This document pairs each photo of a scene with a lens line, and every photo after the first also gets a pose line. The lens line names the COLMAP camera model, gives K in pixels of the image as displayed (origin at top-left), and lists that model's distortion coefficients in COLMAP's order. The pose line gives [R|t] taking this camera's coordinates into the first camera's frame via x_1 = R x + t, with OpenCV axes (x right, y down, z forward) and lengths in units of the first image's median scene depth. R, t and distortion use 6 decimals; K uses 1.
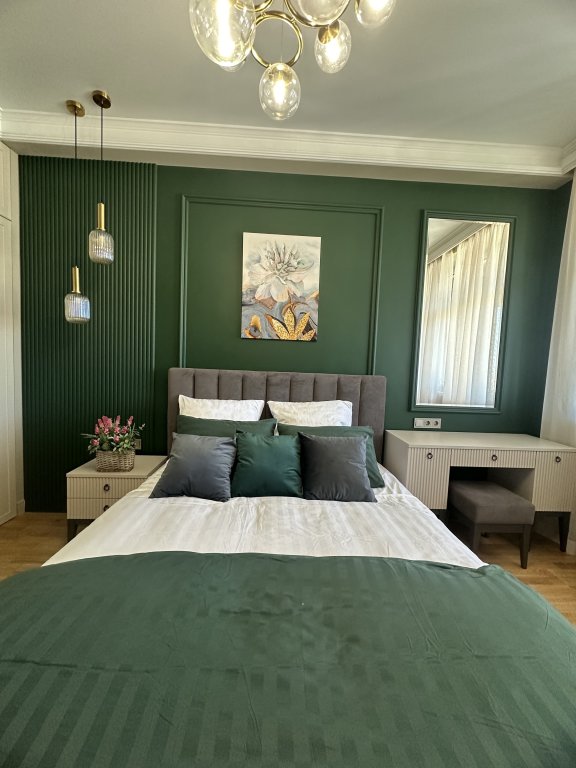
lens RADIAL K [[305.6, 0, 288.0], [0, 305.6, 384.0], [0, 0, 1]] dist [0.001100, 0.000260]
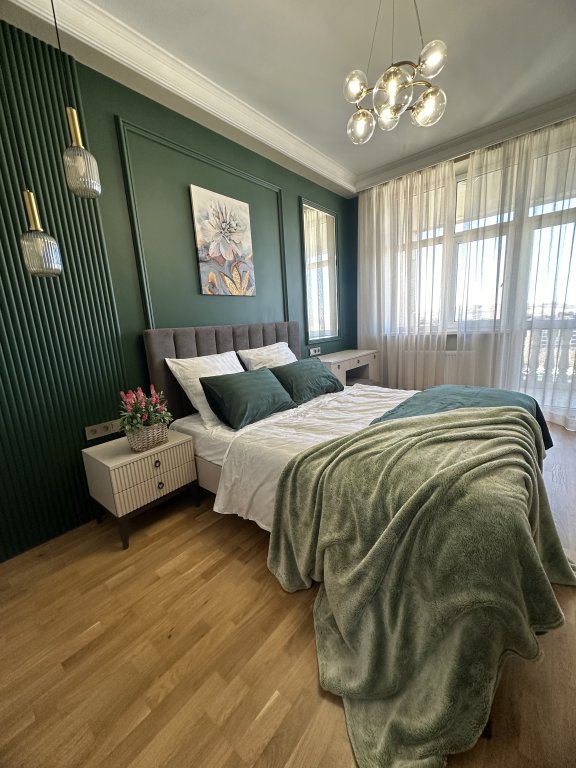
lens RADIAL K [[305.6, 0, 288.0], [0, 305.6, 384.0], [0, 0, 1]] dist [0.001100, 0.000260]
pose [[0.668702, -0.223952, 0.709001, -0.765001], [0.135169, 0.974287, 0.180262, -0.003593], [-0.731141, -0.024706, 0.681779, 0.081586]]
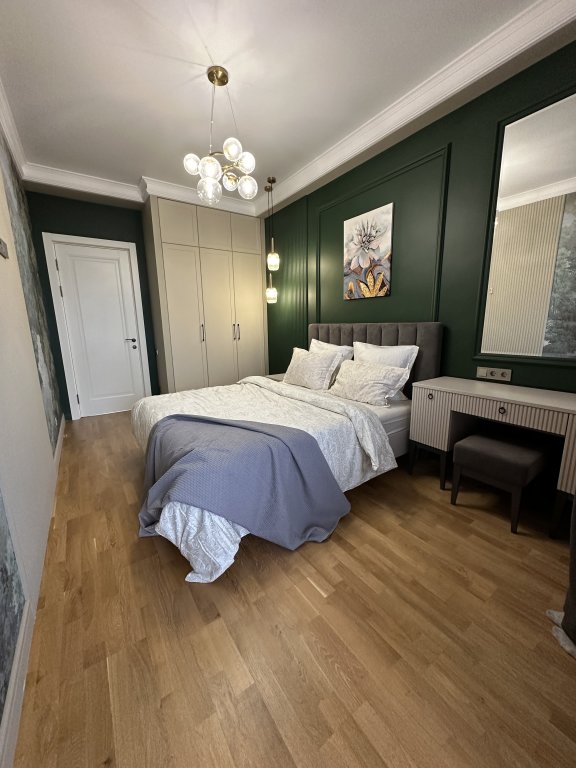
lens RADIAL K [[305.6, 0, 288.0], [0, 305.6, 384.0], [0, 0, 1]] dist [0.001100, 0.000260]
pose [[0.528740, 0.116698, -0.840723, 0.944323], [-0.014391, 0.991594, 0.128588, 0.054889], [0.848662, -0.055891, 0.525975, 0.022887]]
